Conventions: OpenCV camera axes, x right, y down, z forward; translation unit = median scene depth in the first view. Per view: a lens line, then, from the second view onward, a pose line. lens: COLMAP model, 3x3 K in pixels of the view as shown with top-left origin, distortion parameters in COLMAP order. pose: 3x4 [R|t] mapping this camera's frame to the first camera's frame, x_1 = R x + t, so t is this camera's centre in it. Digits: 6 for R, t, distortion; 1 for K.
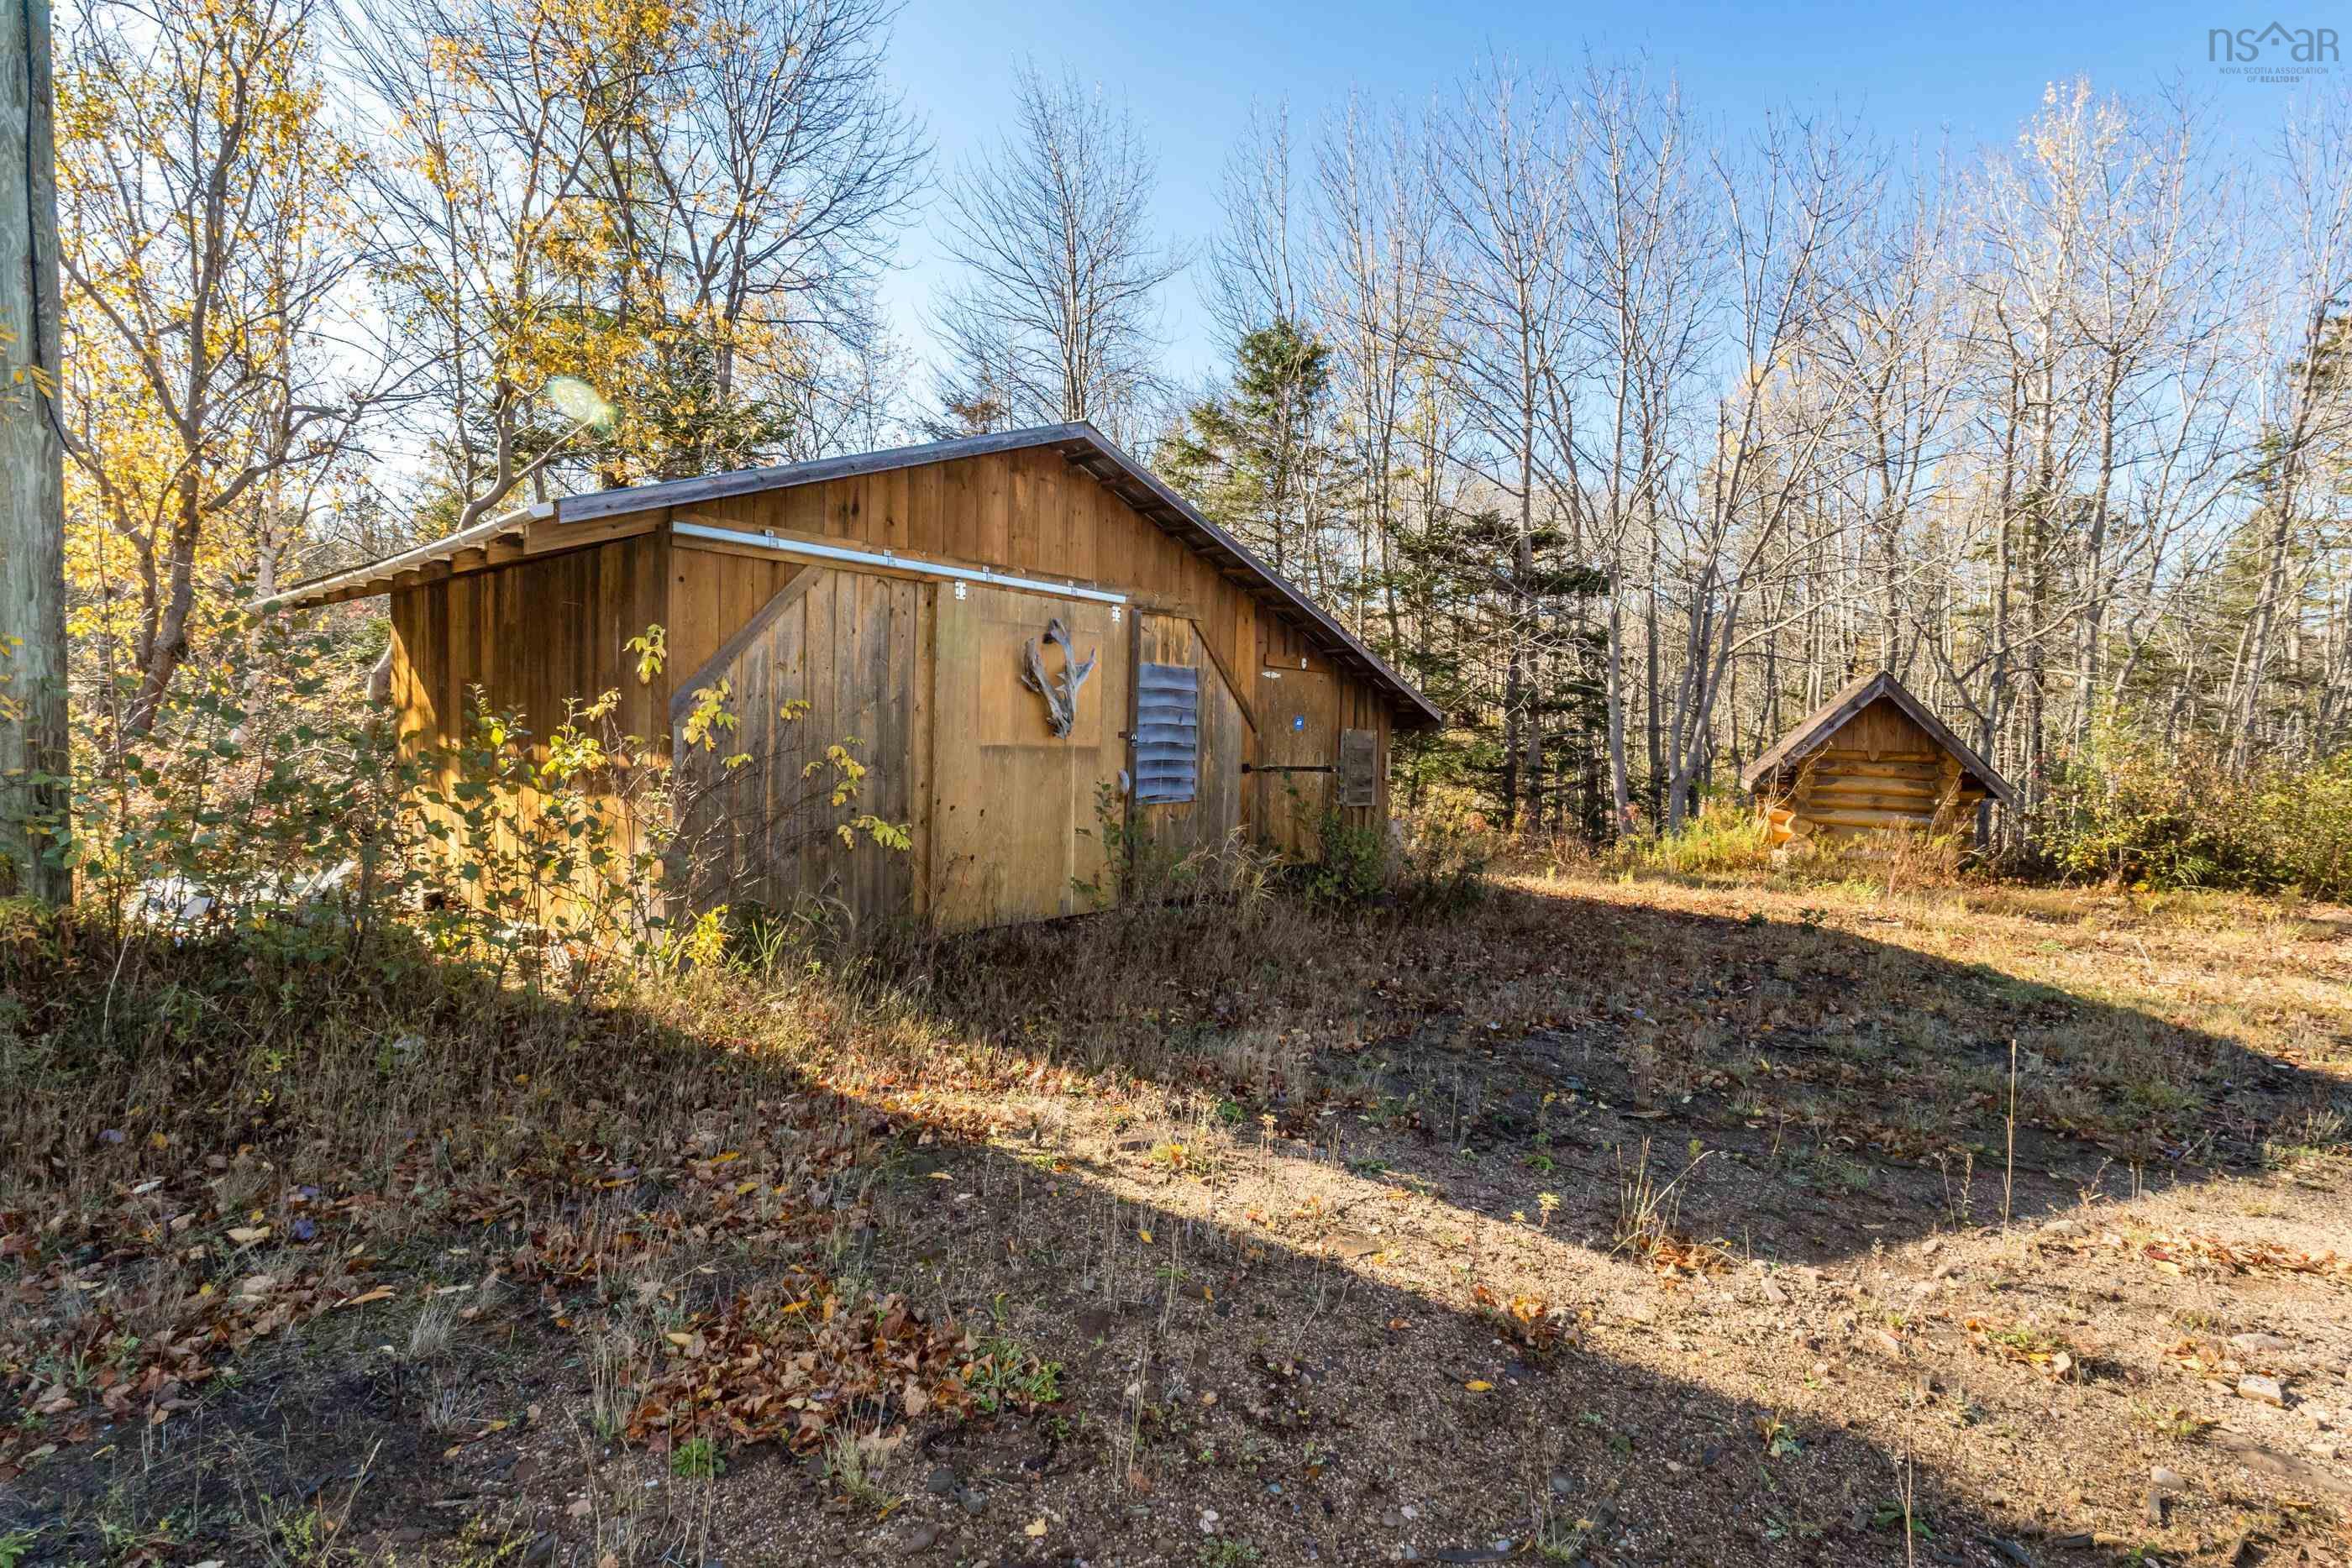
lens RADIAL K [[1079.8, 0, 1176.0], [0, 1079.8, 784.0], [0, 0, 1]] dist [-0.013948, 0.000083]
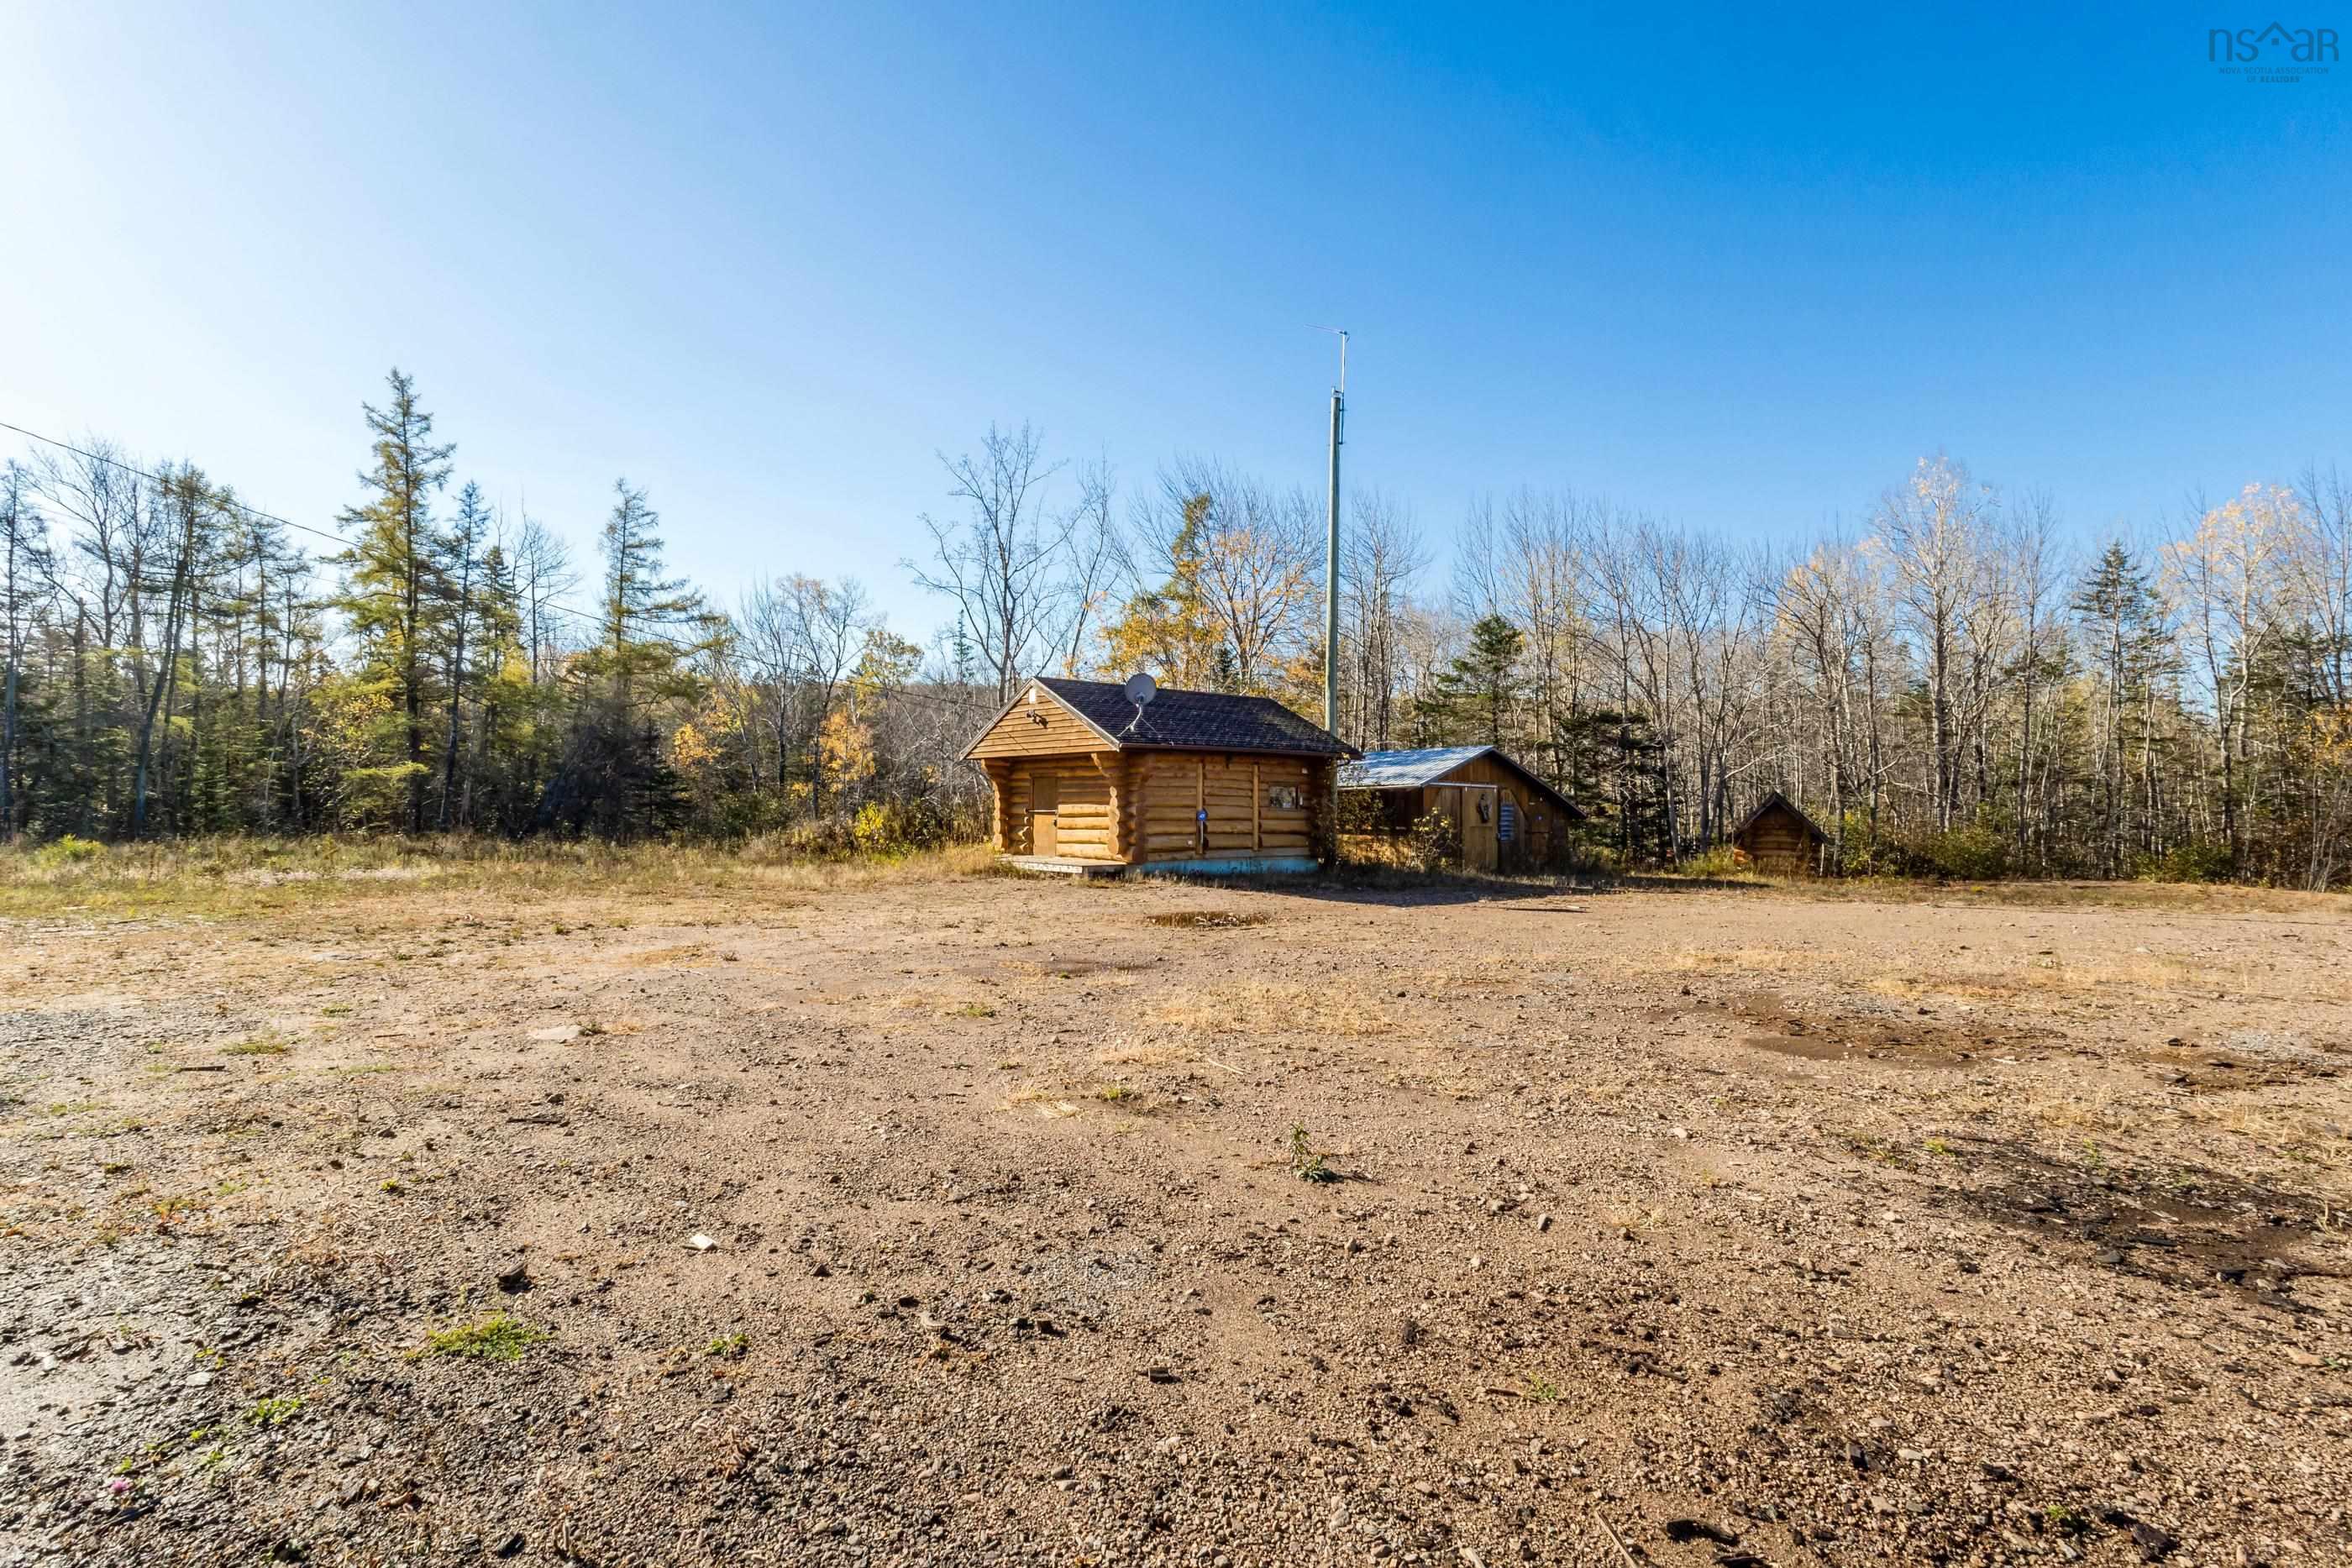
lens RADIAL K [[1147.8, 0, 1162.0], [0, 1147.8, 773.4], [0, 0, 1]] dist [-0.028335, 0.017547]
pose [[0.992985, -0.022840, -0.116018, -0.717101], [0.012645, 0.996052, -0.087862, 0.111586], [0.117566, 0.085778, 0.989353, -2.988846]]
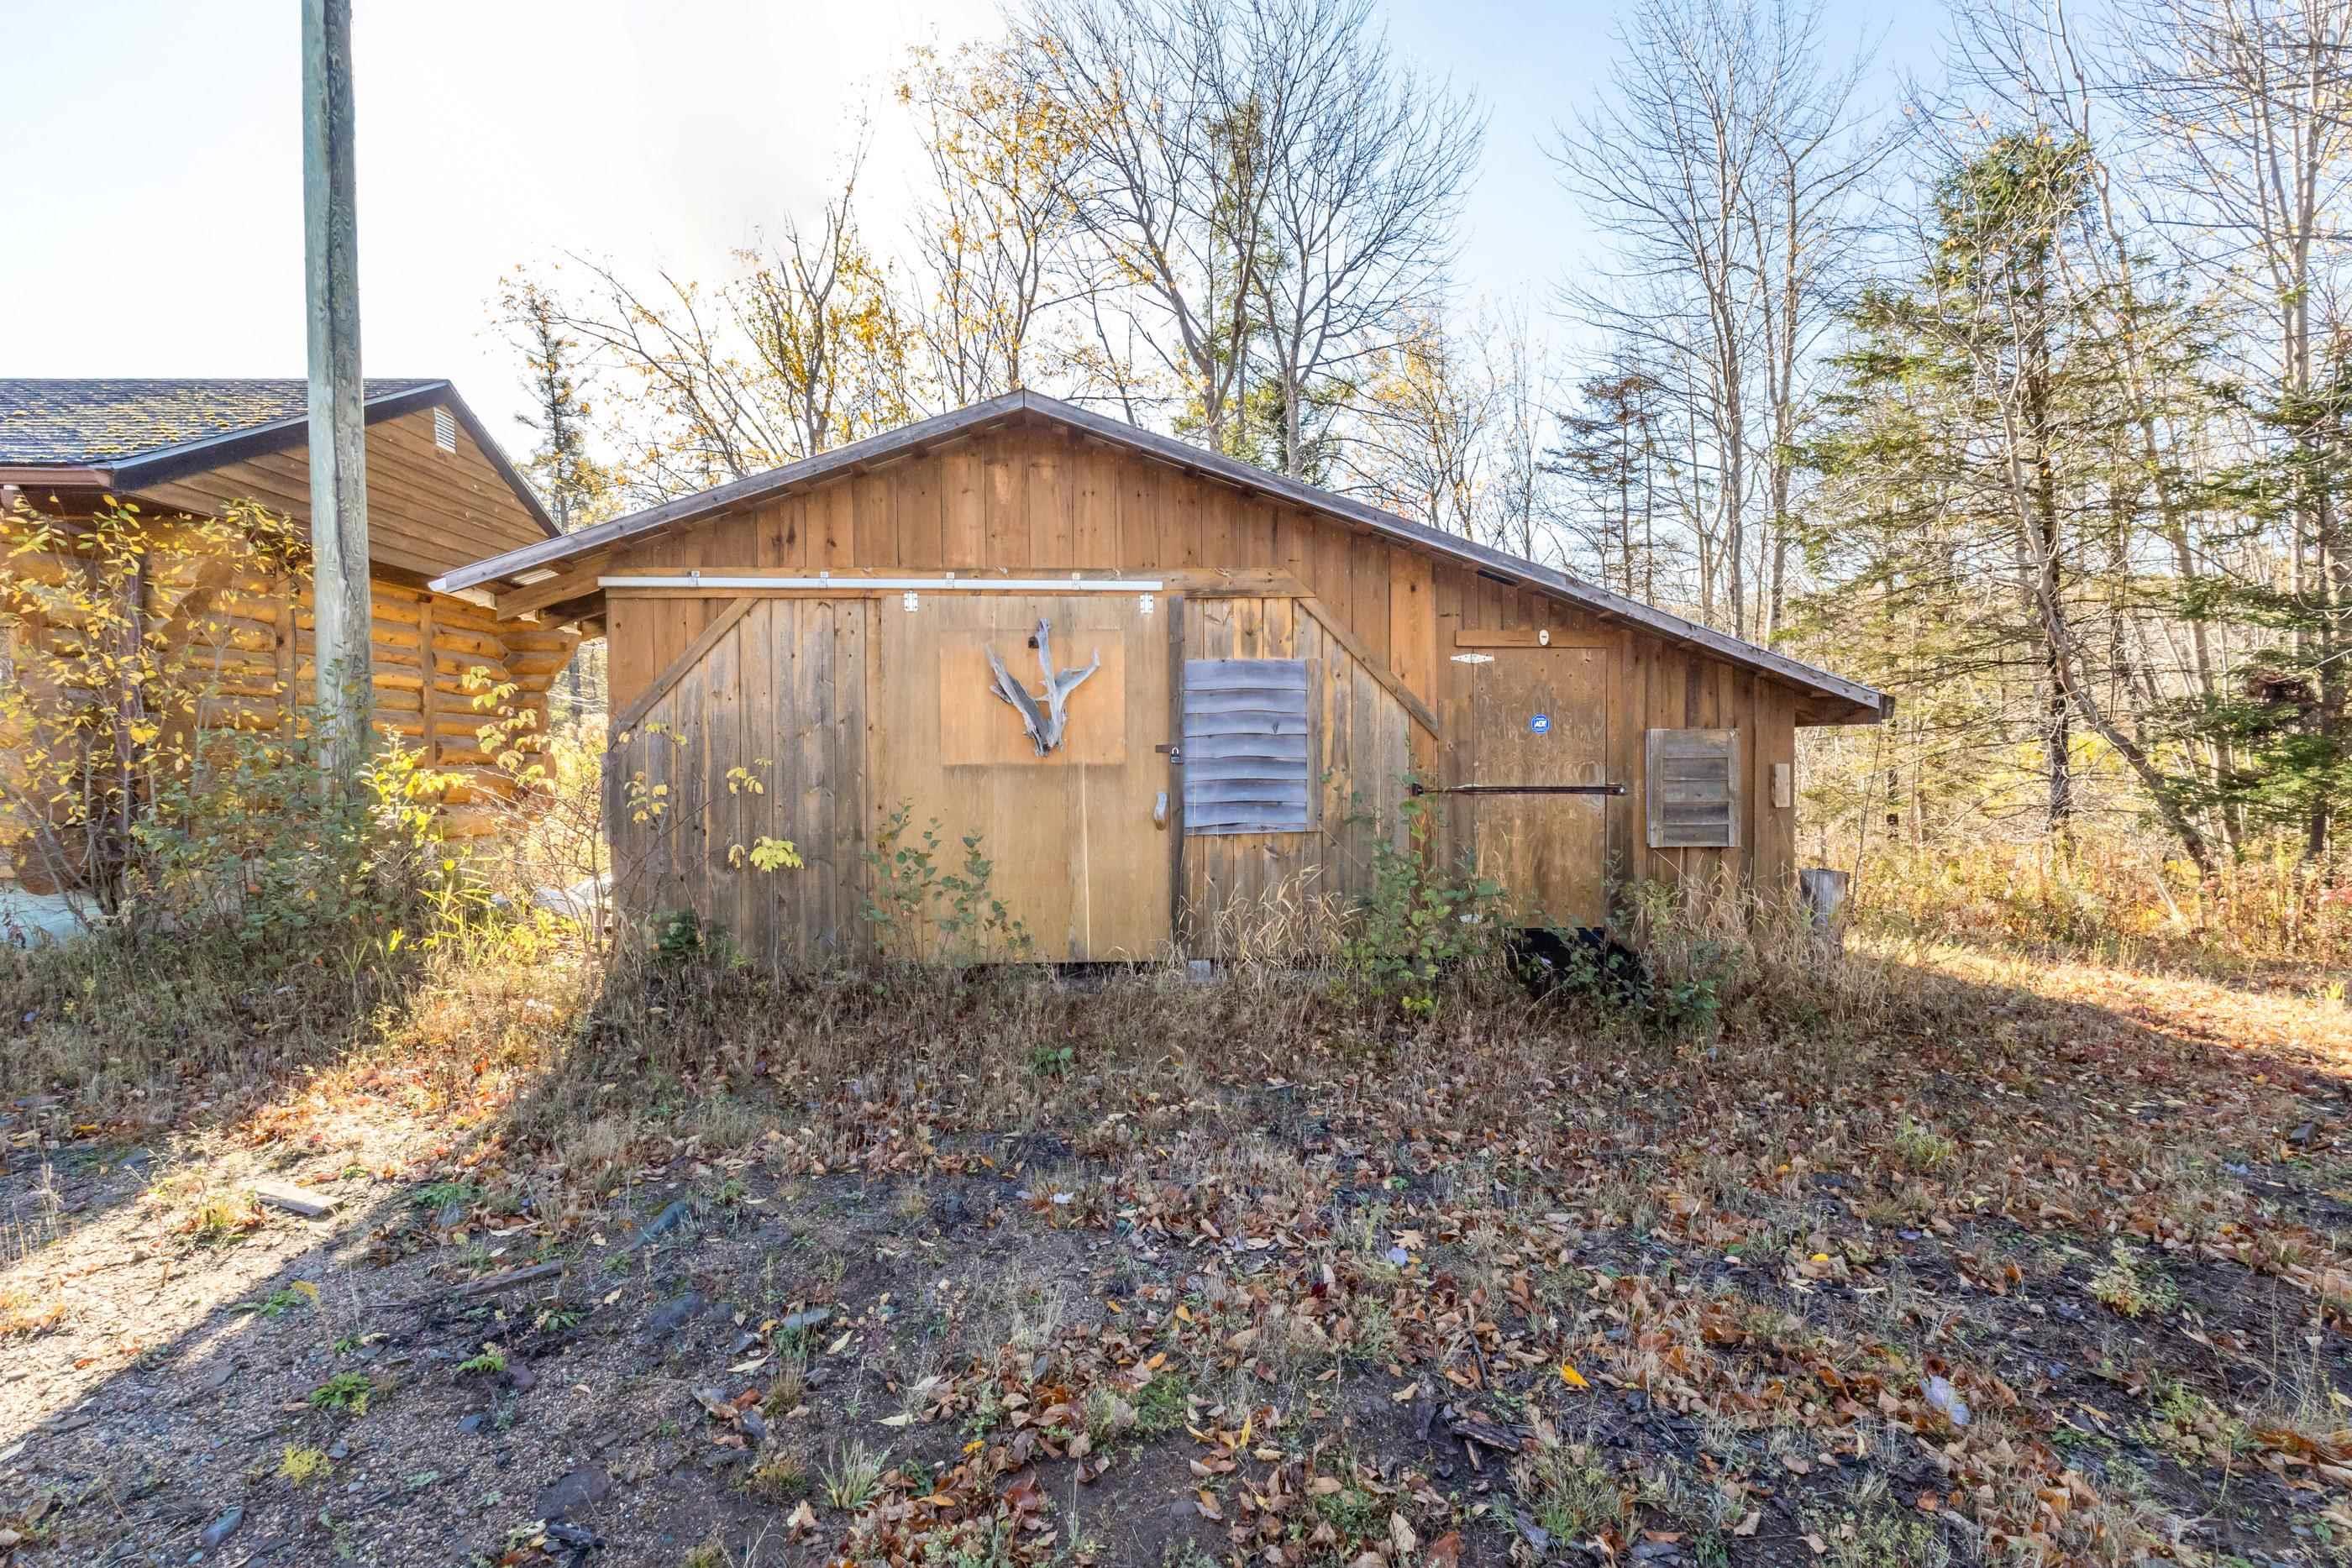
lens RADIAL K [[1031.2, 0, 1176.0], [0, 1031.2, 784.0], [0, 0, 1]] dist [0.000533, 0.000031]
pose [[0.687401, -0.005084, -0.726260, 0.529517], [-0.013313, 0.999719, -0.019599, -0.003389], [0.726156, 0.023141, 0.687141, 0.466806]]
